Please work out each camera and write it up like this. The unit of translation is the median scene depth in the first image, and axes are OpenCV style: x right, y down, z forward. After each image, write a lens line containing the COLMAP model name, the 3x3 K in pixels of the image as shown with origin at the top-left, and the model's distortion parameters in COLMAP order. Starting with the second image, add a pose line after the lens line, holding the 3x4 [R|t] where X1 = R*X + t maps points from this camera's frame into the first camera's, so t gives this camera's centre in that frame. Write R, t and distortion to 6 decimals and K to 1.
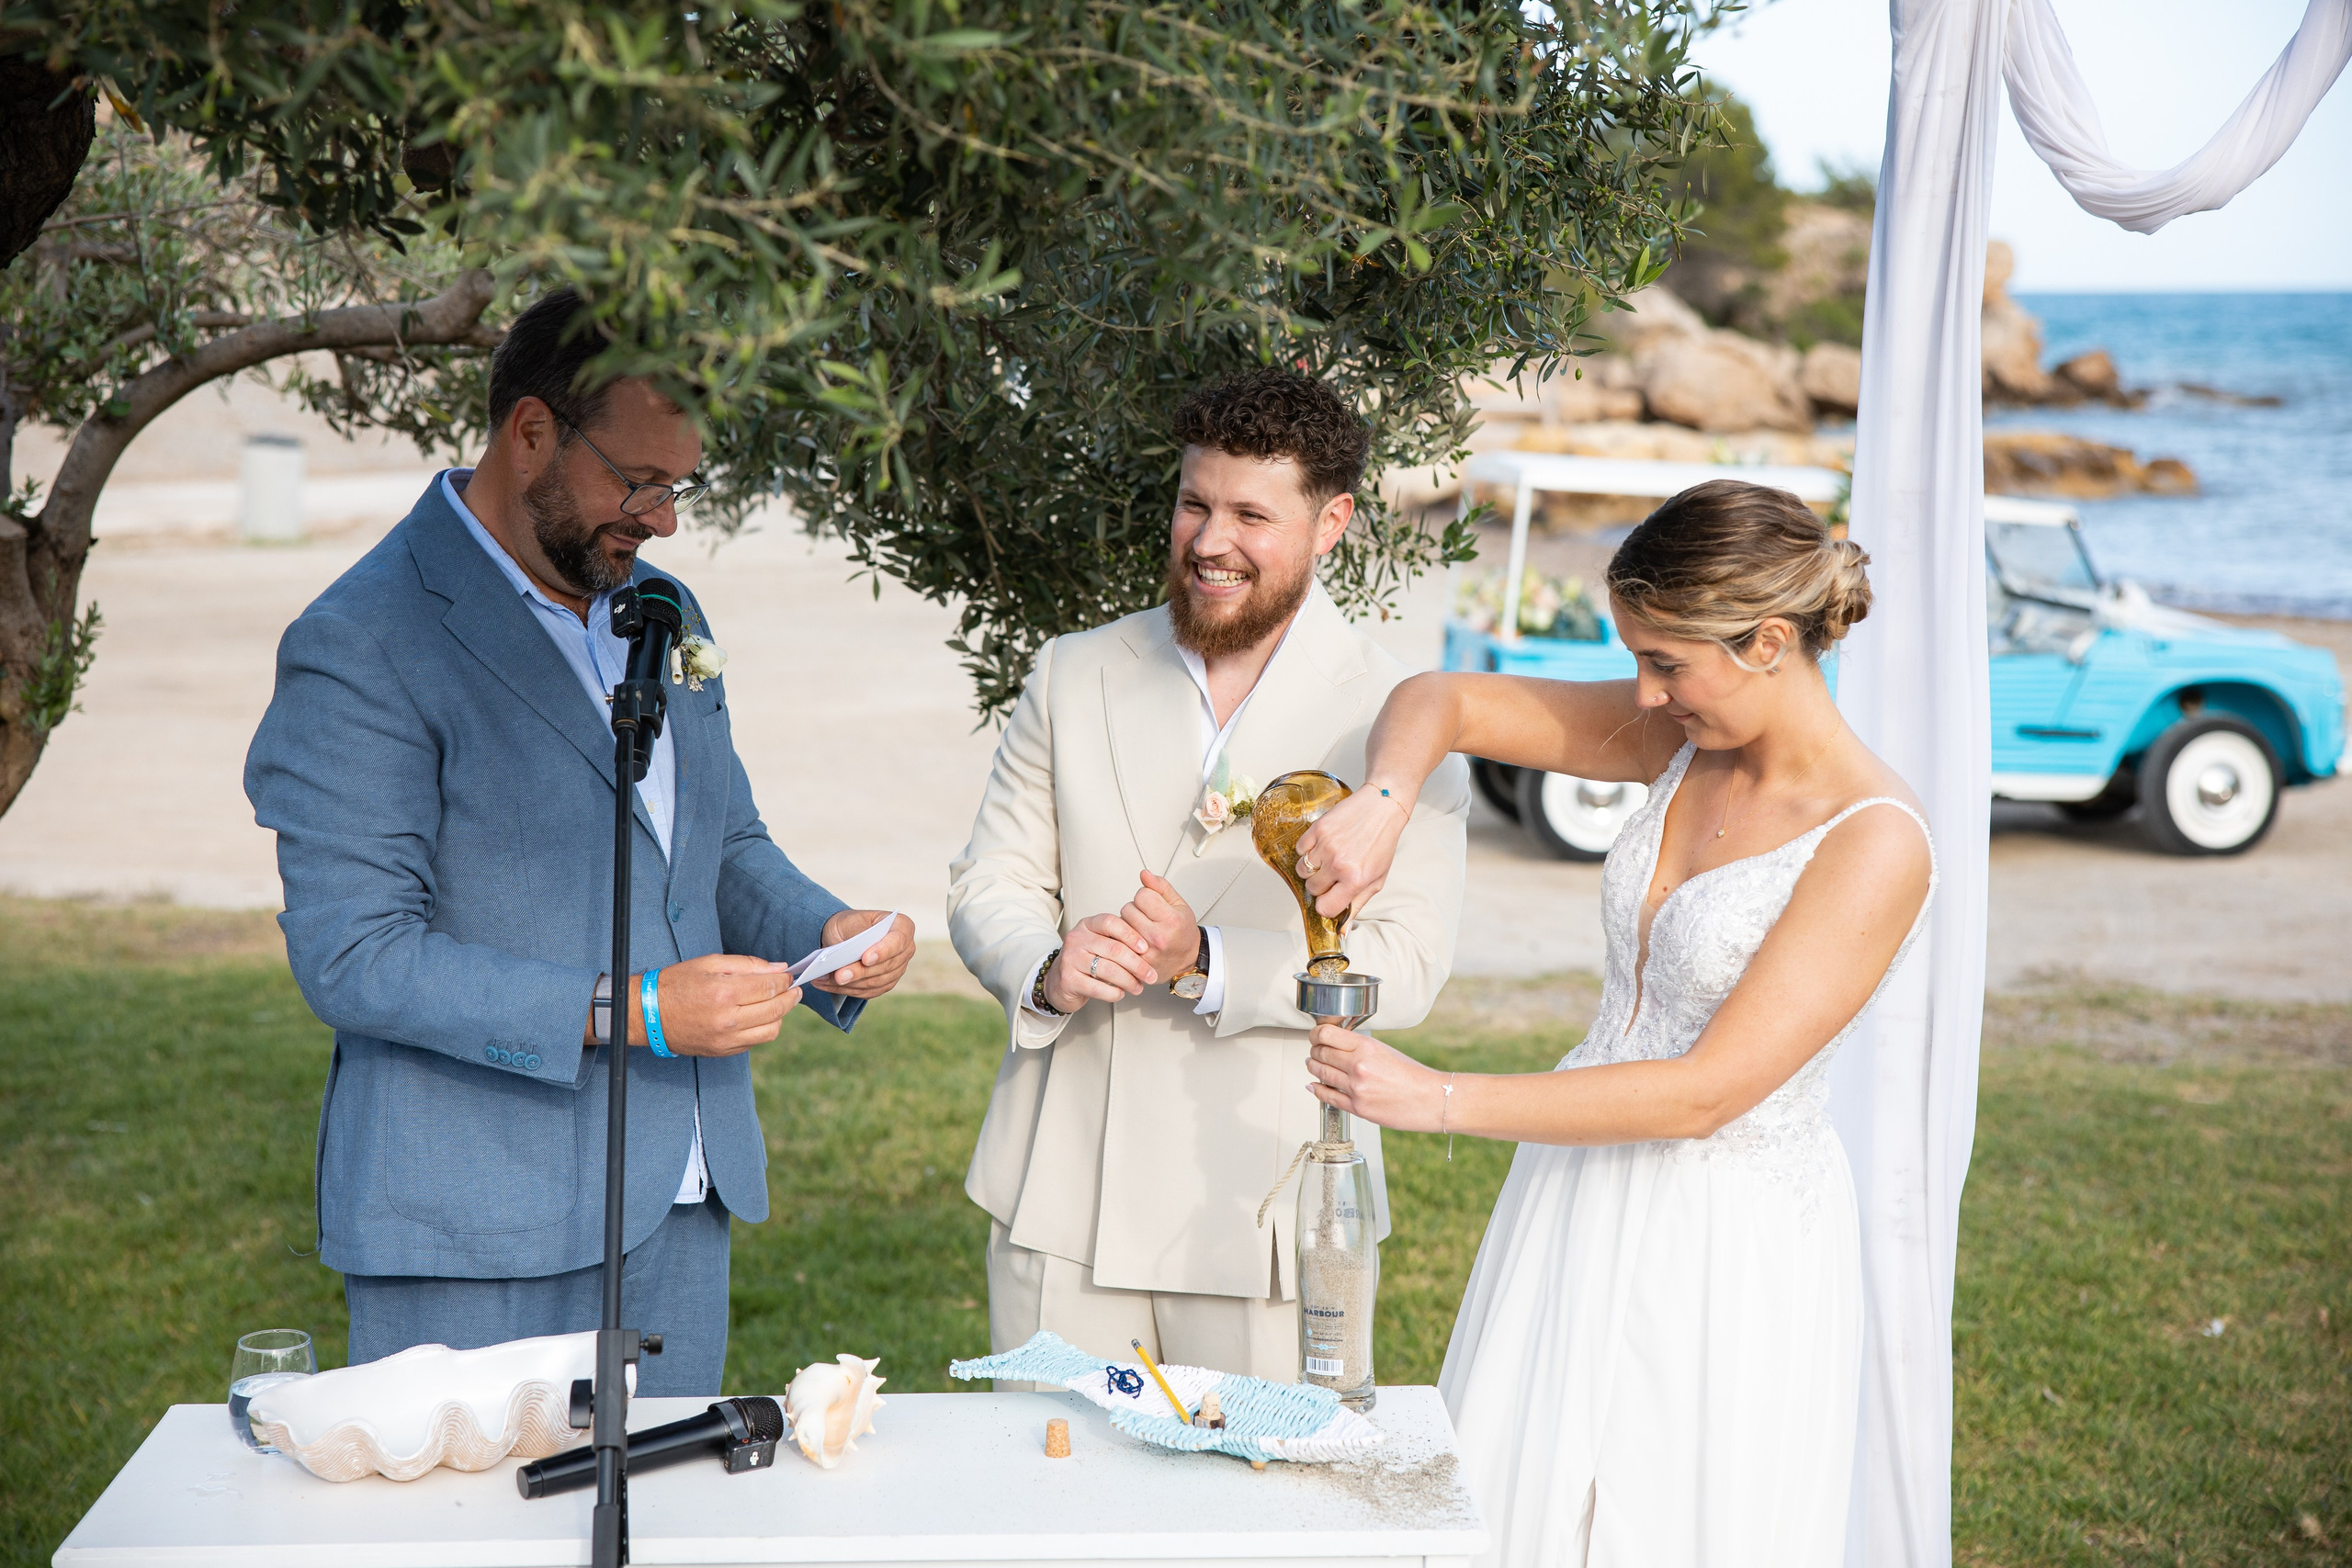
lens RADIAL K [[3710.0, 0, 1166.9], [0, 3710.0, 780.3], [0, 0, 1]] dist [0.129534, 0.000000]
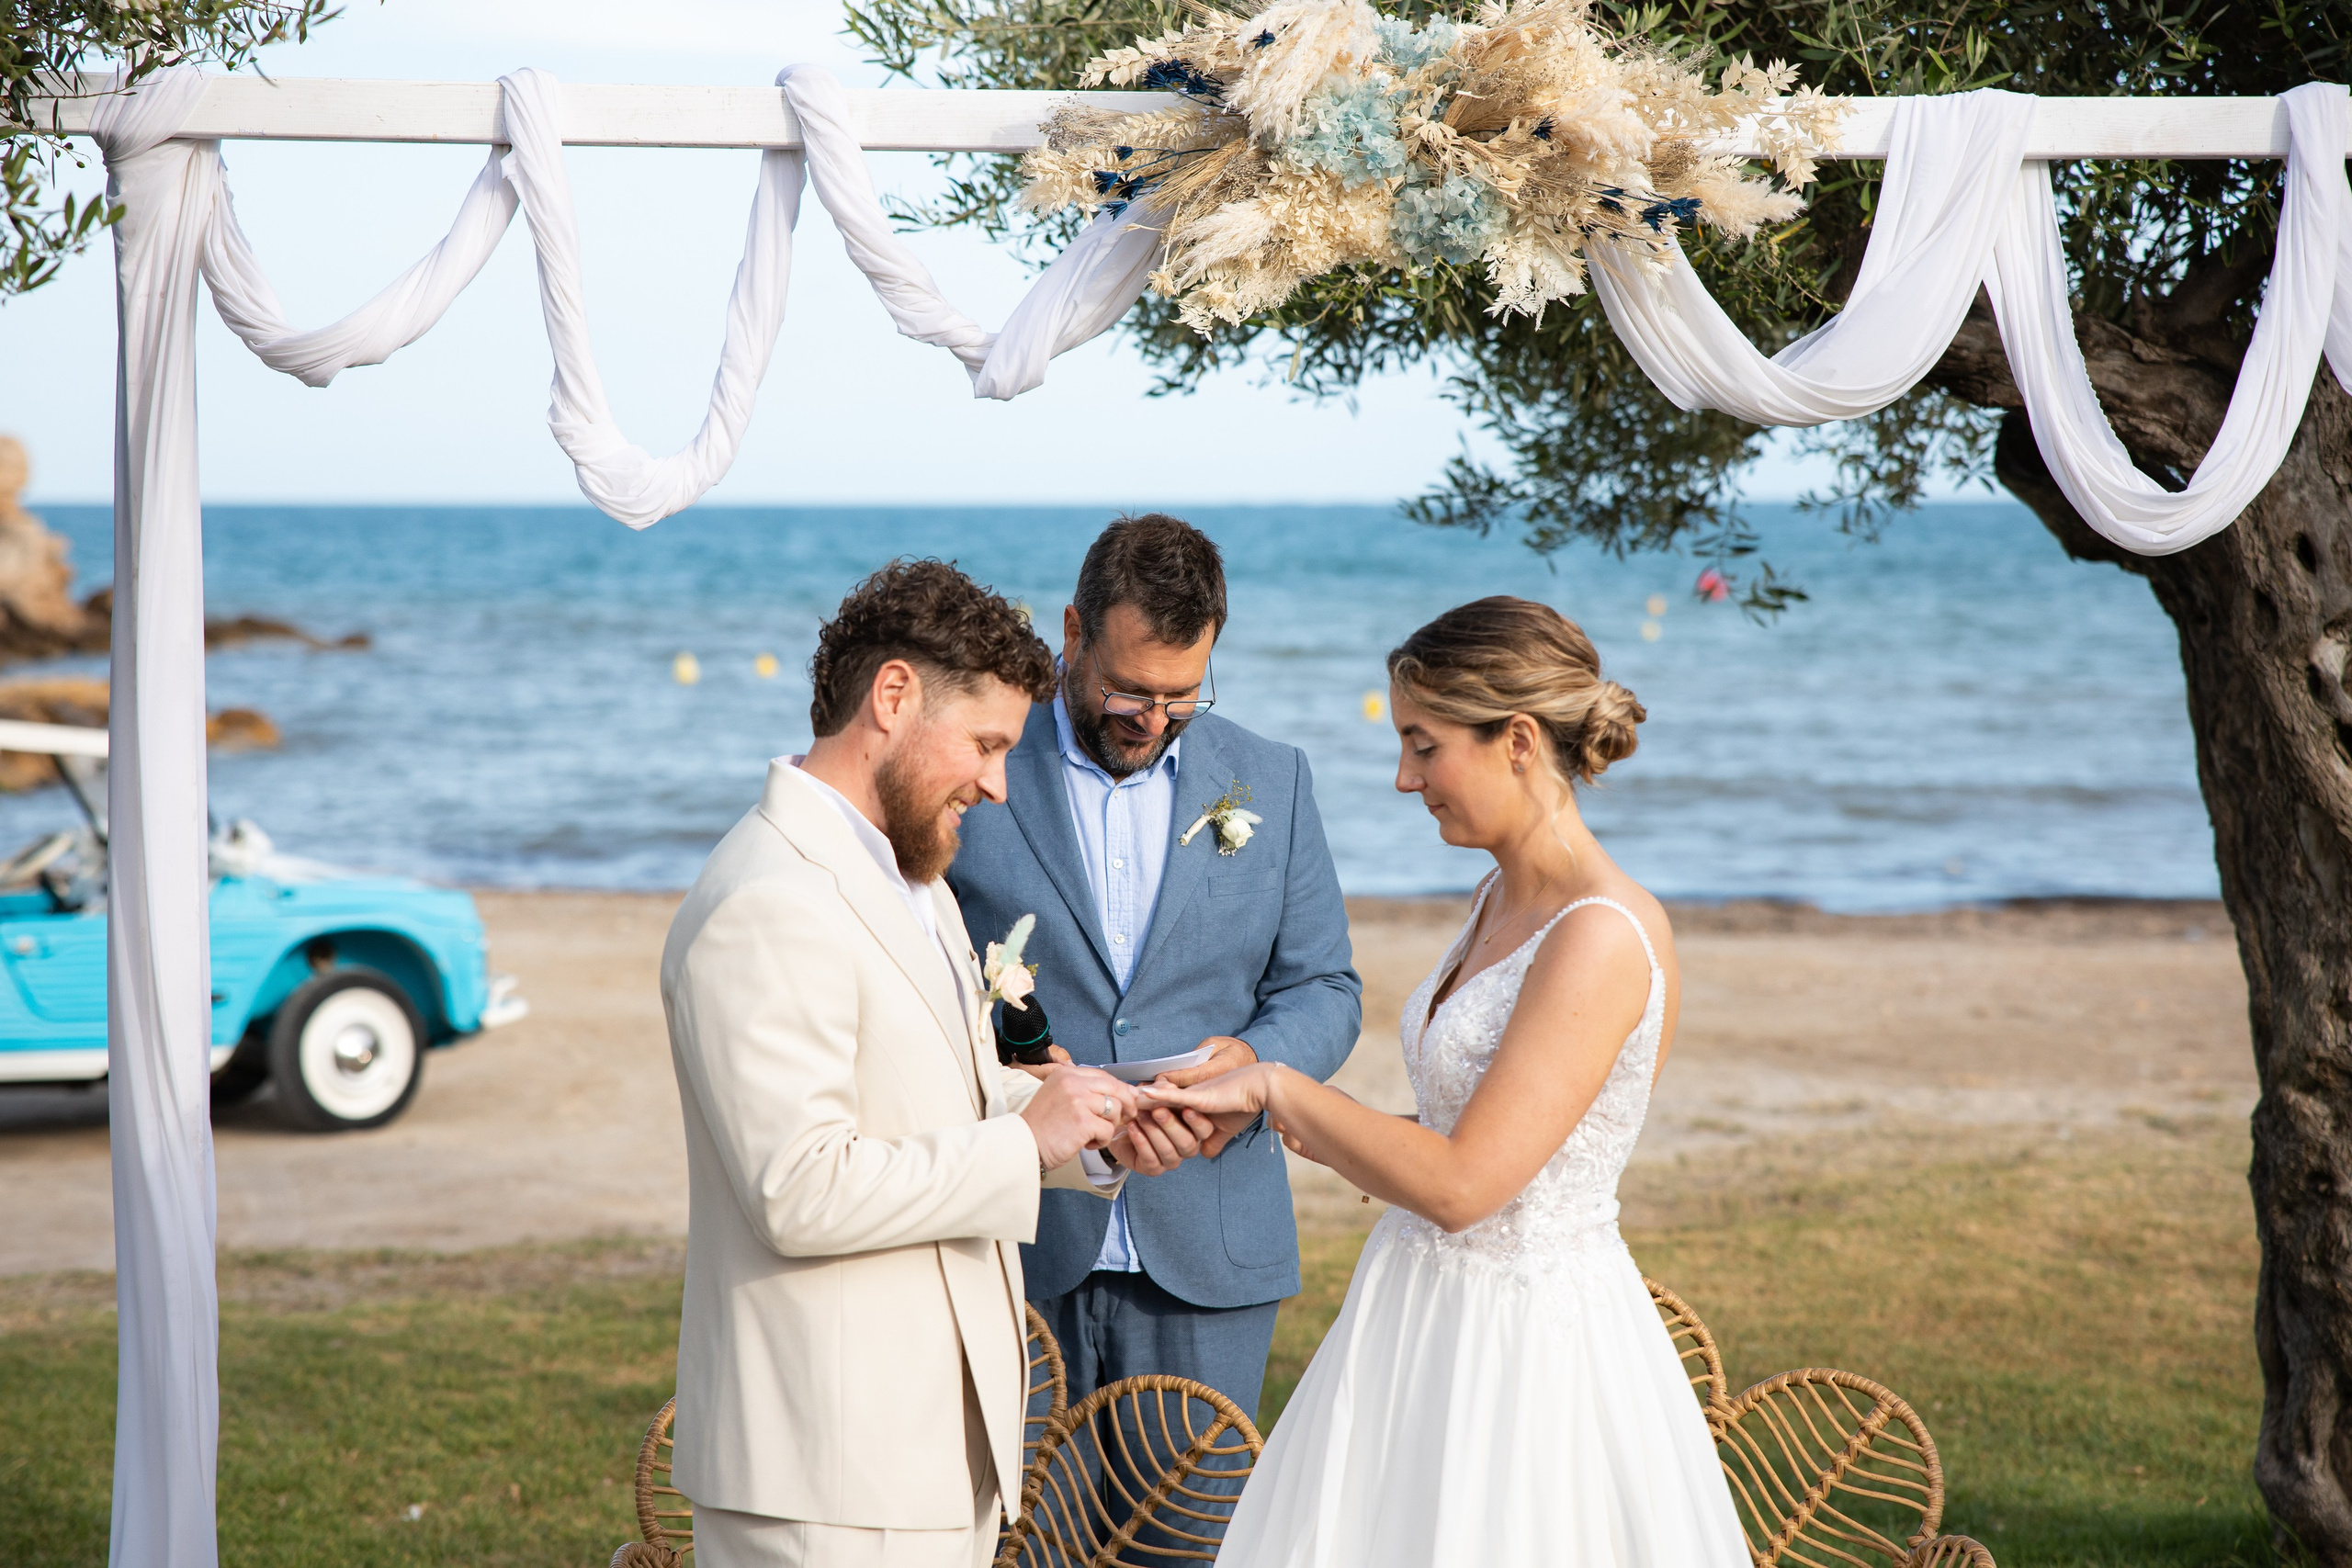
lens RADIAL K [[4821.9, 0, 1168.7], [0, 4821.9, 809.2], [0, 0, 1]] dist [0.185473, 0.000000]
pose [[0.900149, -0.036235, 0.434071, -0.084487], [0.065134, 0.996527, -0.051883, 0.033998], [-0.430684, 0.074975, 0.899383, -0.235903]]
